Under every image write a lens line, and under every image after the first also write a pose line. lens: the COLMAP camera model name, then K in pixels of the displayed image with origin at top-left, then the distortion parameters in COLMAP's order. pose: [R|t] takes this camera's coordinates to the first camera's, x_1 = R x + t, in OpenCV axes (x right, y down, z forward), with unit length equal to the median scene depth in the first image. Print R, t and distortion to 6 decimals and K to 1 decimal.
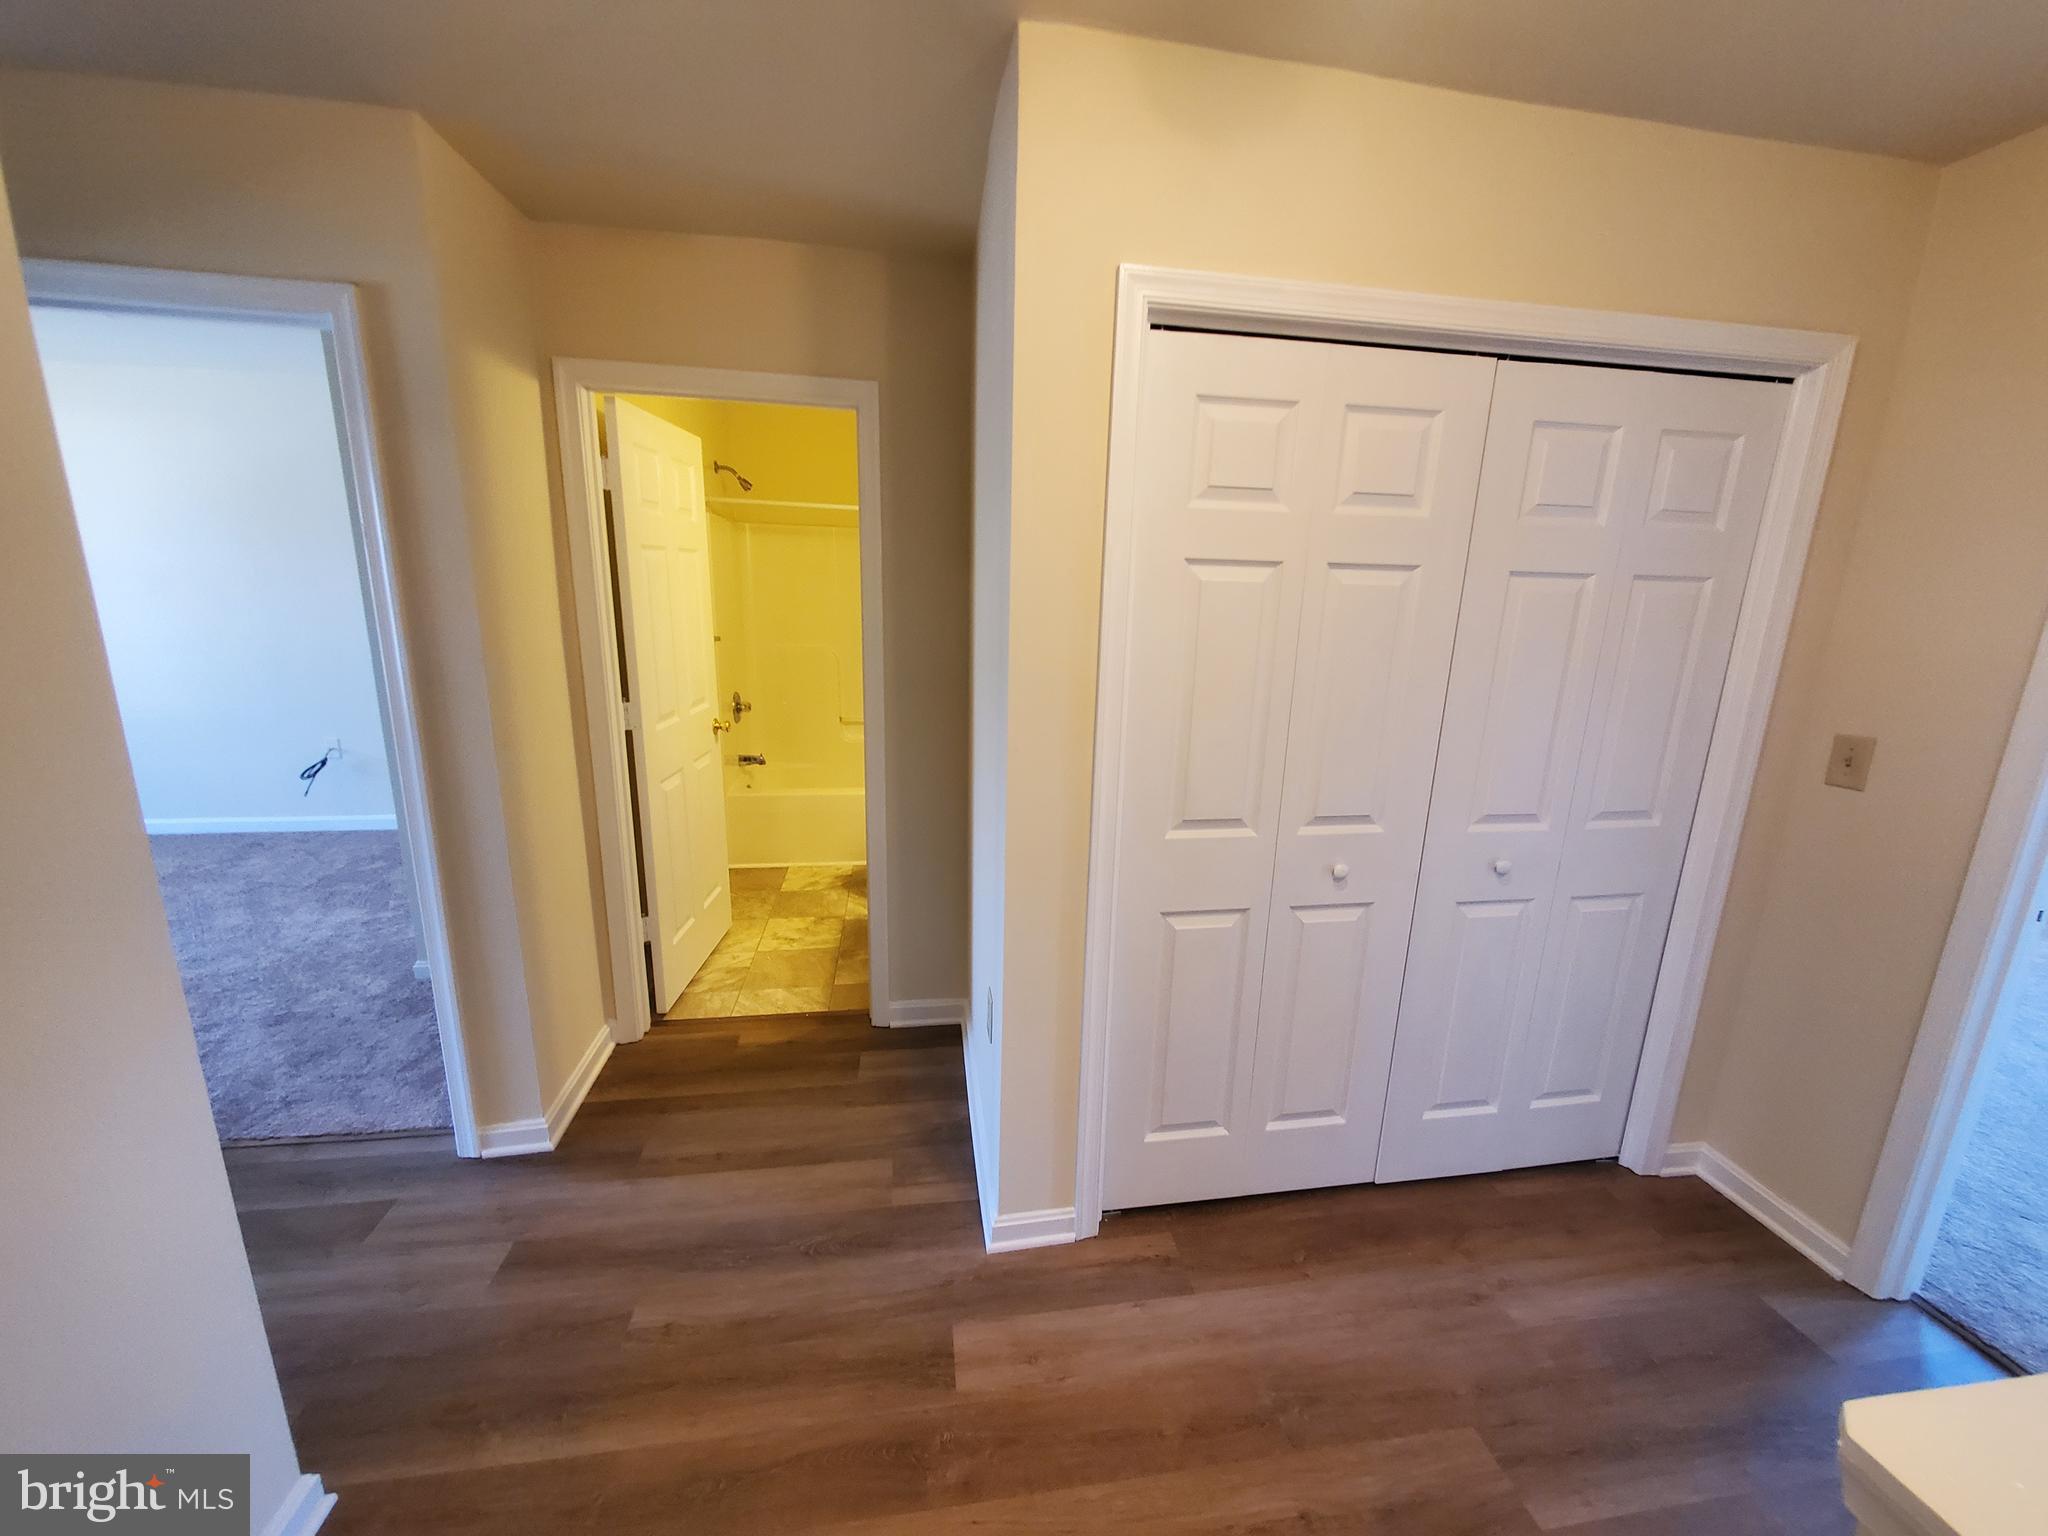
lens RADIAL K [[817.5, 0, 1027.5], [0, 817.5, 764.6], [0, 0, 1]] dist [-0.002728, 0.000571]
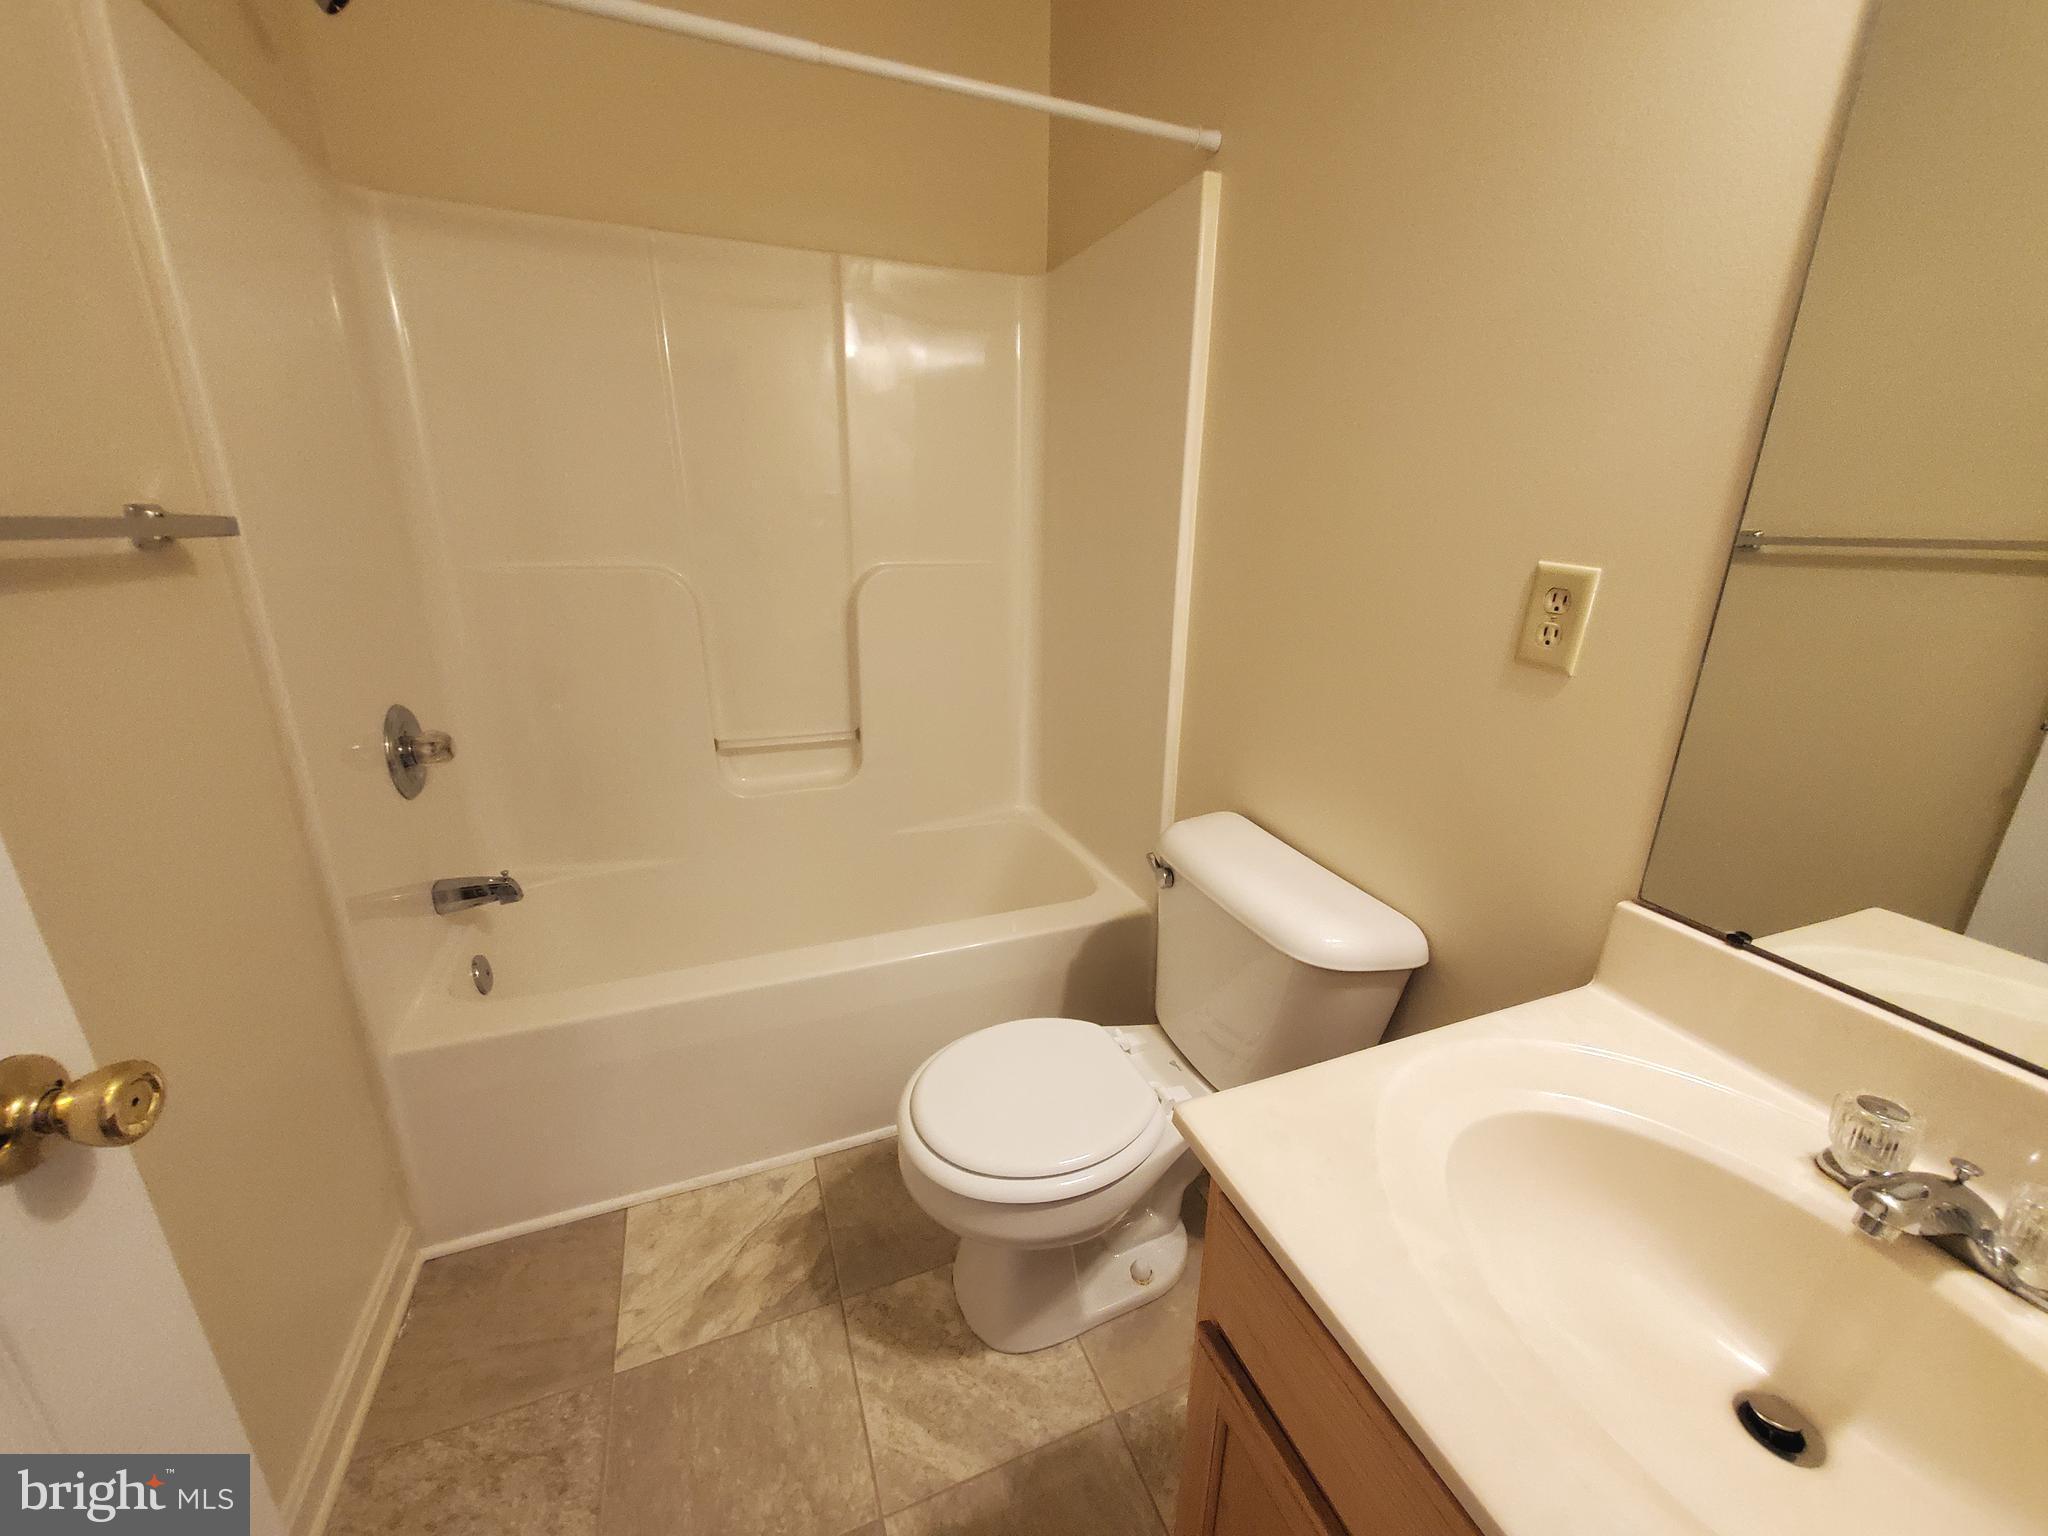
lens RADIAL K [[817.5, 0, 1020.9], [0, 817.5, 770.9], [0, 0, 1]] dist [-0.002728, 0.000571]
pose [[0.975440, -0.062947, 0.211079, -0.196891], [0.044391, 0.994813, 0.091526, -0.083644], [-0.215745, -0.079908, 0.973174, 0.662625]]
